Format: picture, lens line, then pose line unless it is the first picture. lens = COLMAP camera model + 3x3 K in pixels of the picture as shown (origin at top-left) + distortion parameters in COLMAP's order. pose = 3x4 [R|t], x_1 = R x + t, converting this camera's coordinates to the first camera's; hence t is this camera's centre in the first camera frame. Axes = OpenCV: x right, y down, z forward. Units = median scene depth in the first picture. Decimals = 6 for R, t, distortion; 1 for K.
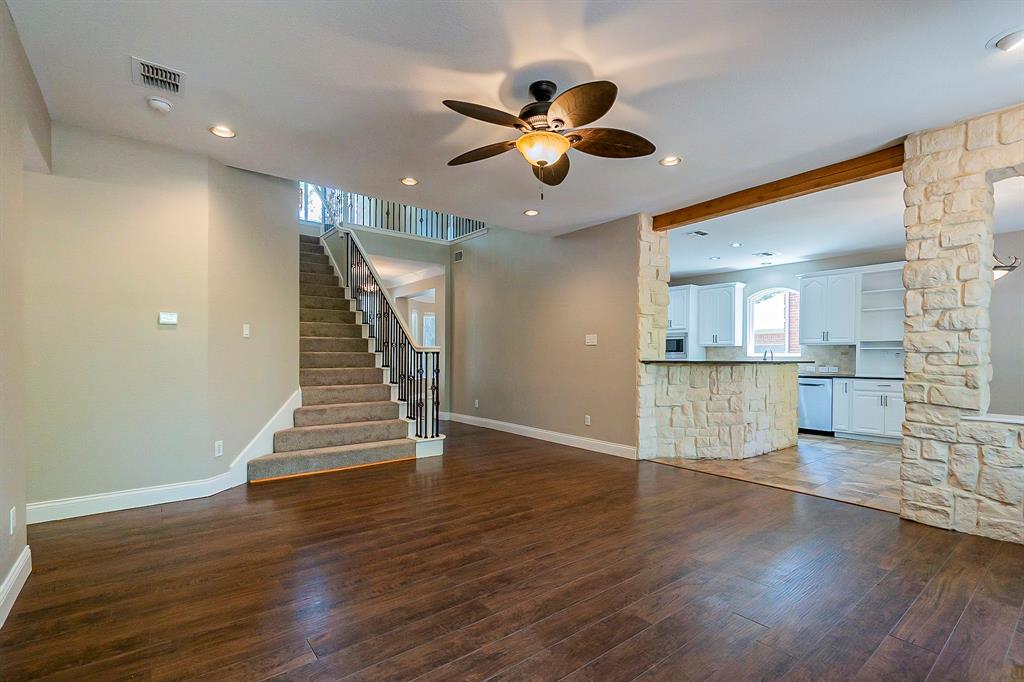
lens RADIAL K [[465.0, 0, 510.8], [0, 465.0, 366.0], [0, 0, 1]] dist [-0.001154, 0.001576]
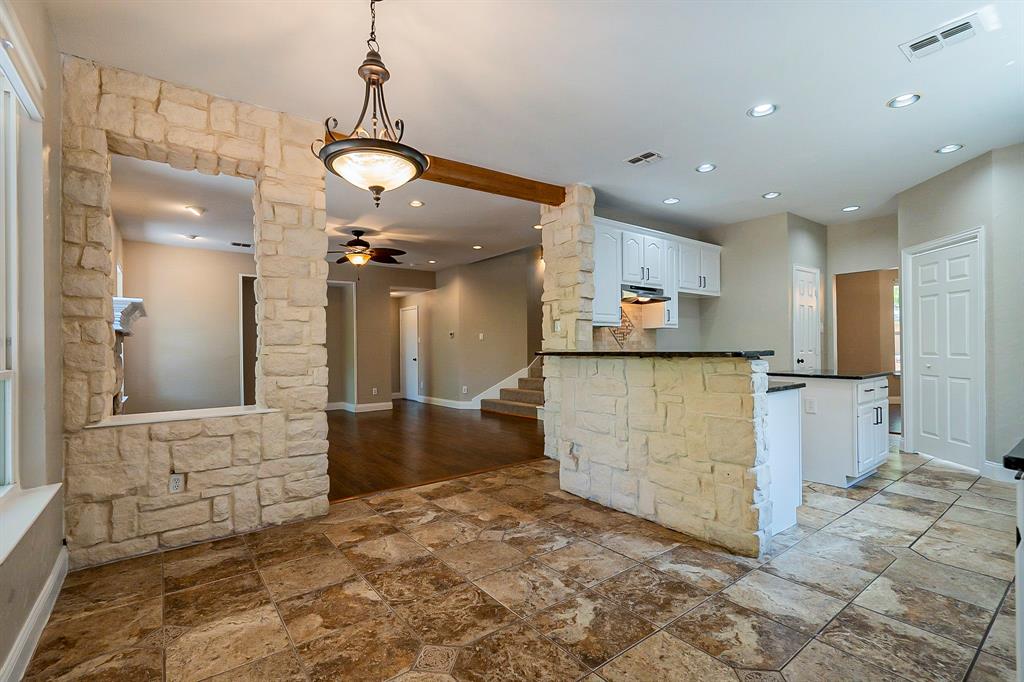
lens RADIAL K [[465.0, 0, 512.6], [0, 465.0, 344.4], [0, 0, 1]] dist [-0.001154, 0.001576]
pose [[-0.018030, -0.011329, -0.999773, 1.548152], [-0.006396, 0.999917, -0.011215, -0.018928], [0.999817, 0.006192, -0.018101, 1.194182]]
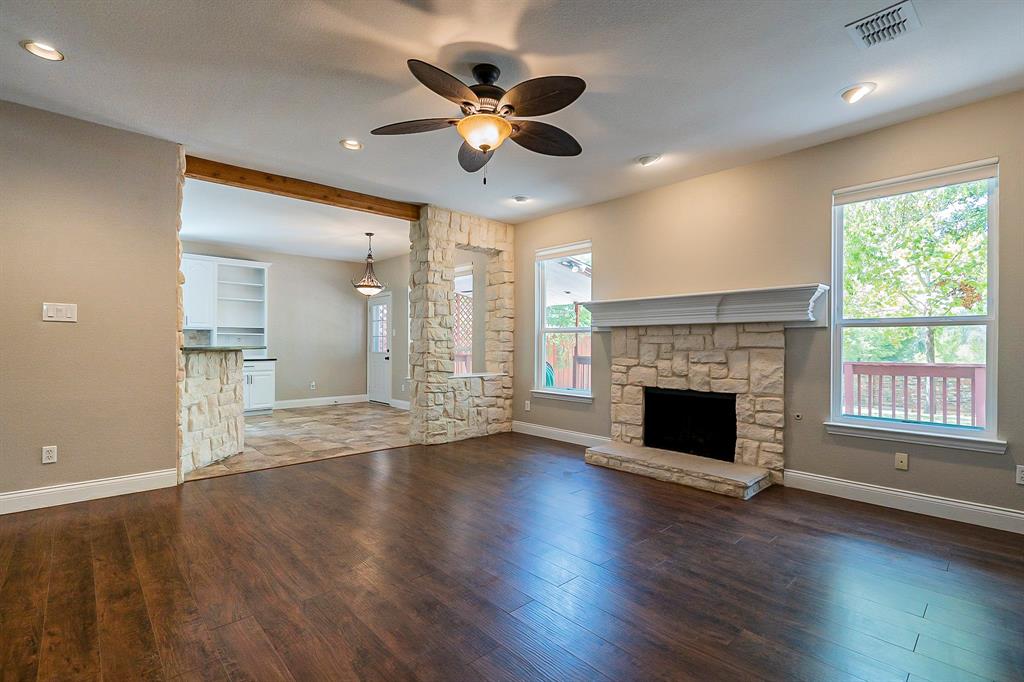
lens RADIAL K [[465.0, 0, 510.1], [0, 465.0, 342.4], [0, 0, 1]] dist [-0.001154, 0.001576]
pose [[-0.080867, -0.000626, 0.996725, -0.661112], [0.013743, 0.999904, 0.001743, -0.017834], [-0.996630, 0.013839, -0.080851, 0.739070]]
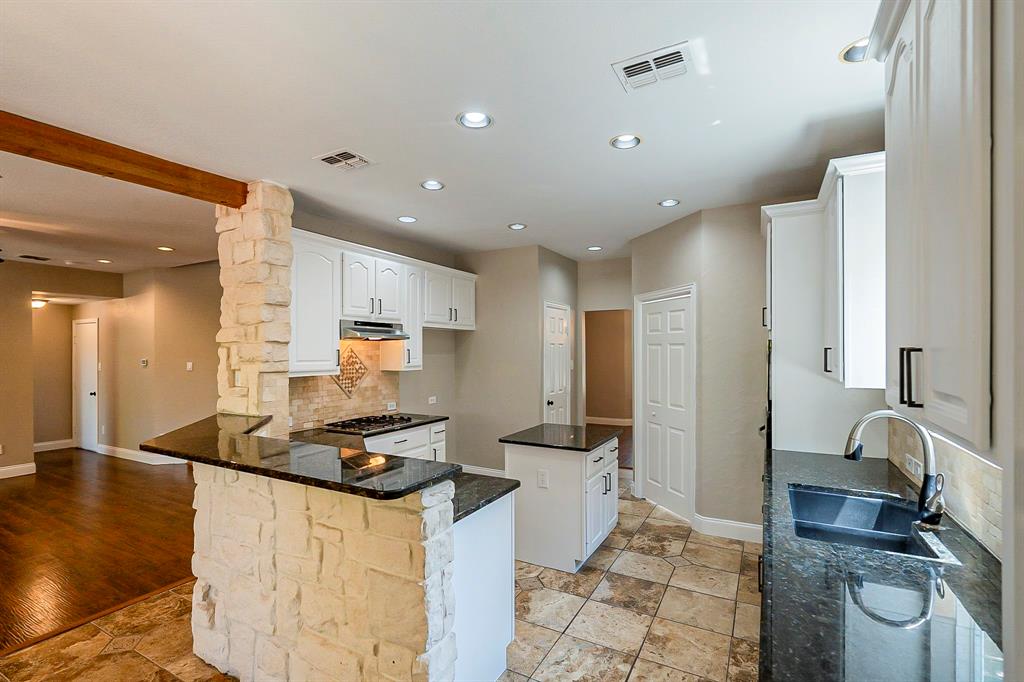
lens RADIAL K [[465.0, 0, 513.8], [0, 465.0, 348.2], [0, 0, 1]] dist [-0.001154, 0.001576]
pose [[0.387798, -0.009004, -0.921700, 1.325353], [-0.008344, 0.999877, -0.013279, -0.126429], [0.921706, 0.012840, 0.387676, 1.418140]]
